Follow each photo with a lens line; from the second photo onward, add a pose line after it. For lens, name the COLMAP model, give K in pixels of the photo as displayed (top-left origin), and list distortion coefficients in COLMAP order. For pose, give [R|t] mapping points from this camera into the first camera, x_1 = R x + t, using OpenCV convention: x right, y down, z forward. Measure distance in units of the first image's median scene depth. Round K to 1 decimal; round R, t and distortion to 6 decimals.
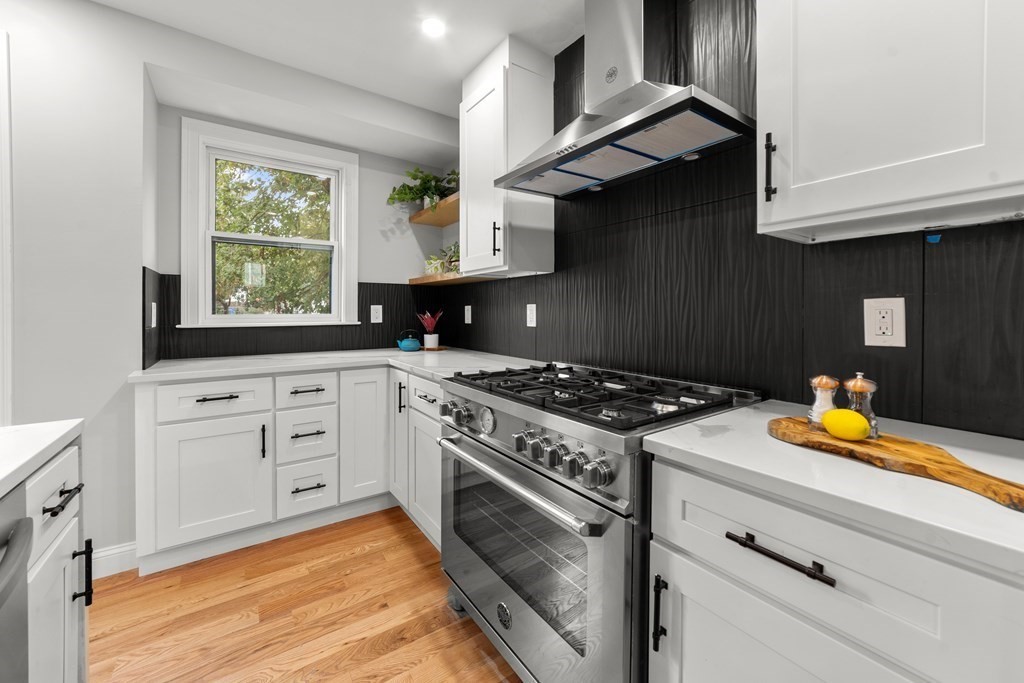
lens RADIAL K [[408.4, 0, 465.8], [0, 408.4, 309.6], [0, 0, 1]] dist [-0.000602, 0.000163]
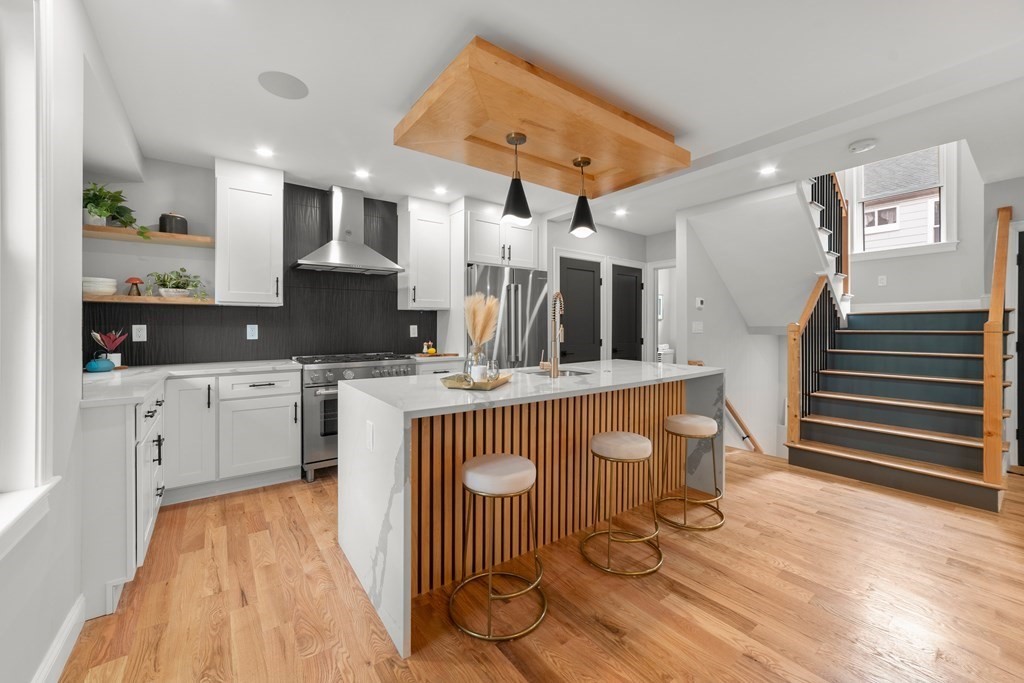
lens RADIAL K [[398.5, 0, 512.0], [0, 398.5, 341.5], [0, 0, 1]] dist [-0.023195, 0.010769]
pose [[-0.060769, -0.033297, 0.997596, -1.779929], [0.003007, 0.999433, 0.033541, 0.002186], [-0.998147, 0.005038, -0.060634, 0.140511]]
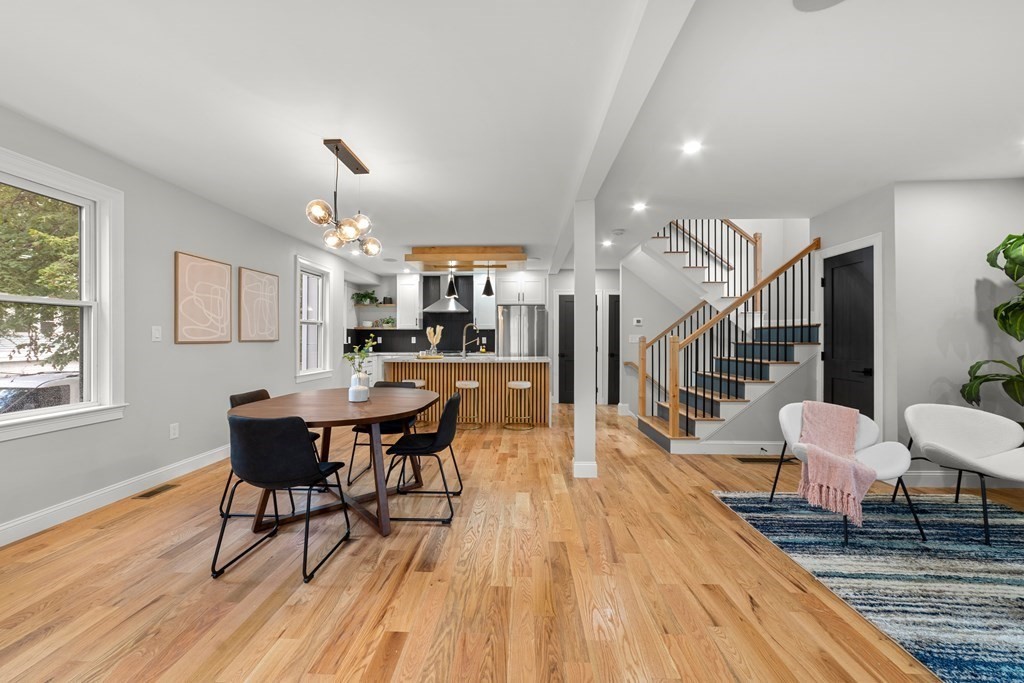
lens RADIAL K [[398.5, 0, 512.0], [0, 398.5, 341.5], [0, 0, 1]] dist [-0.023195, 0.010769]
pose [[0.579075, -0.004208, 0.815263, -2.901918], [-0.001178, 0.999981, 0.005998, 0.003773], [-0.815273, -0.004433, 0.579059, -2.328956]]
